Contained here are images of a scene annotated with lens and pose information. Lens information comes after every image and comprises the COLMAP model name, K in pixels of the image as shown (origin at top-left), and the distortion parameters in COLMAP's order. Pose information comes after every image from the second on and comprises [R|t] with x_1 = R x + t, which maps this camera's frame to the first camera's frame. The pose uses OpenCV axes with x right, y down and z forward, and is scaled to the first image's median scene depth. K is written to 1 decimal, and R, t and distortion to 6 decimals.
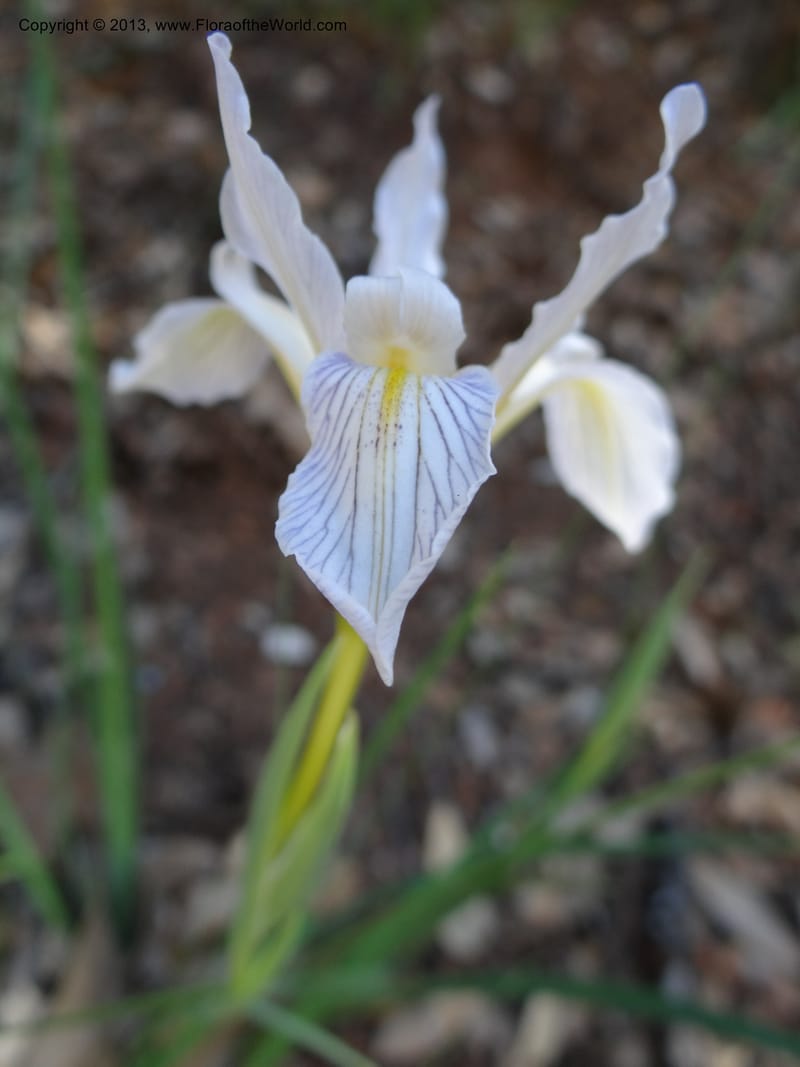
lens RADIAL K [[808.0, 0, 404.2], [0, 808.0, 529.7], [0, 0, 1]] dist [0.000903, 0.001736]
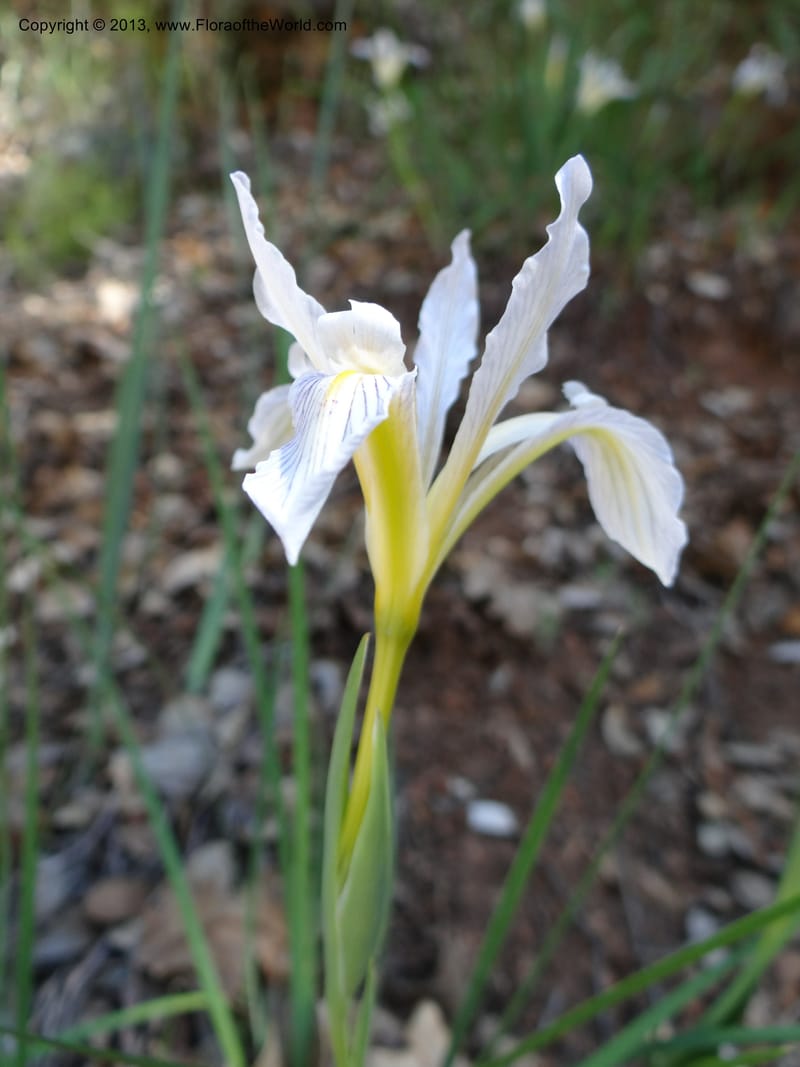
lens RADIAL K [[816.1, 0, 414.1], [0, 816.1, 519.6], [0, 0, 1]] dist [0.004101, -0.000617]
pose [[0.958607, -0.041257, -0.281729, 0.318195], [-0.032593, 0.967043, -0.252519, 0.259674], [0.282862, 0.251248, 0.925669, -0.118823]]
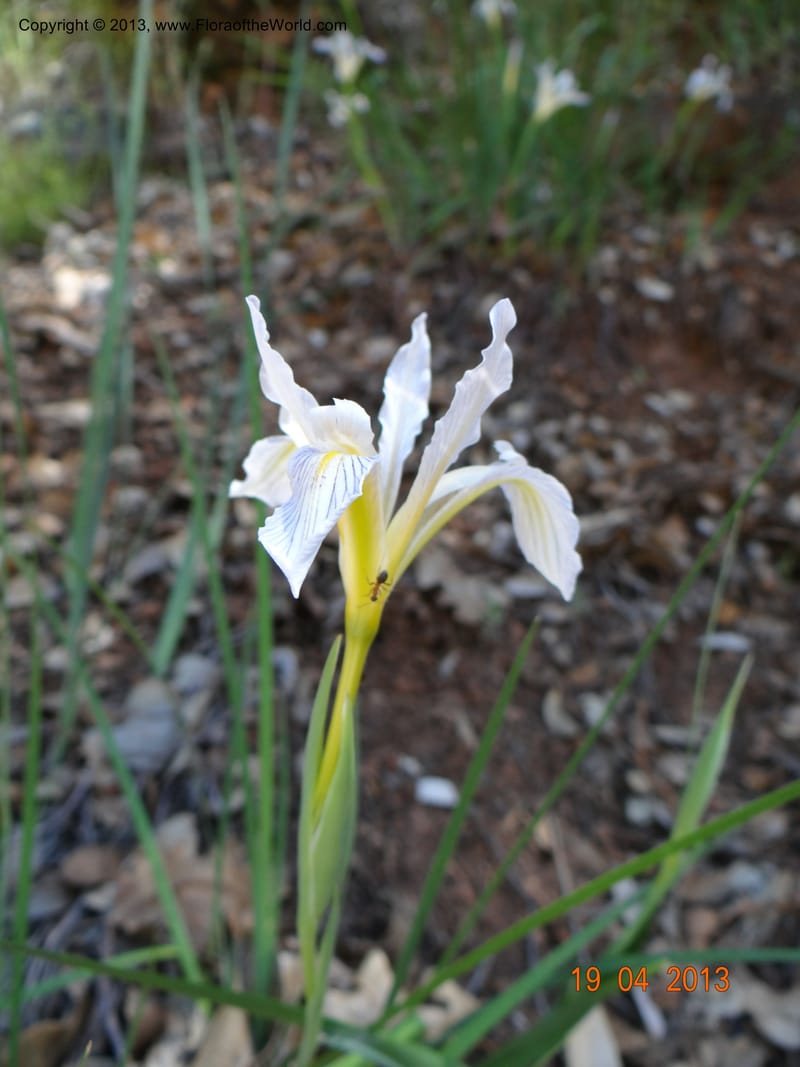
lens RADIAL K [[808.0, 0, 404.2], [0, 808.0, 529.7], [0, 0, 1]] dist [0.000903, 0.001736]
pose [[0.970876, -0.018838, -0.238843, 0.398172], [-0.036345, 0.973786, -0.224545, 0.261761], [0.236812, 0.226686, 0.944740, -0.457317]]
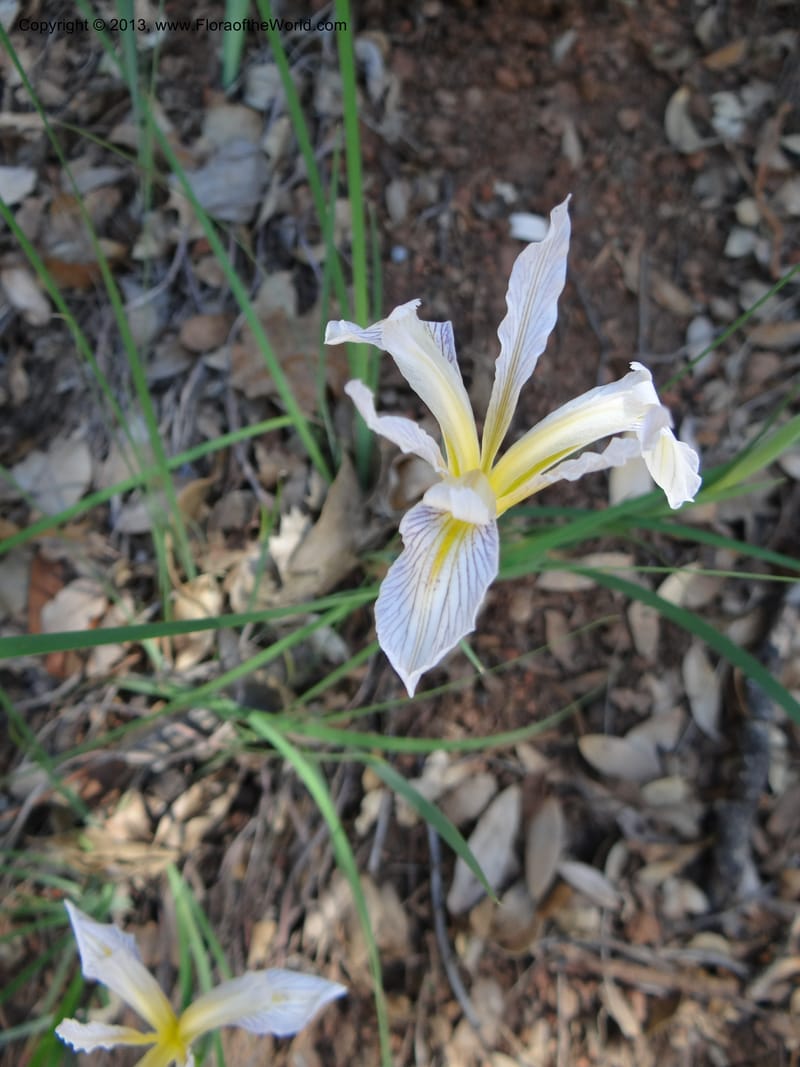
lens RADIAL K [[820.4, 0, 414.7], [0, 820.4, 515.5], [0, 0, 1]] dist [0.008070, -0.002130]
pose [[0.943143, 0.239962, -0.230001, 0.221410], [-0.068480, 0.817398, 0.571989, -0.860864], [0.325258, -0.523717, 0.787355, -0.290681]]
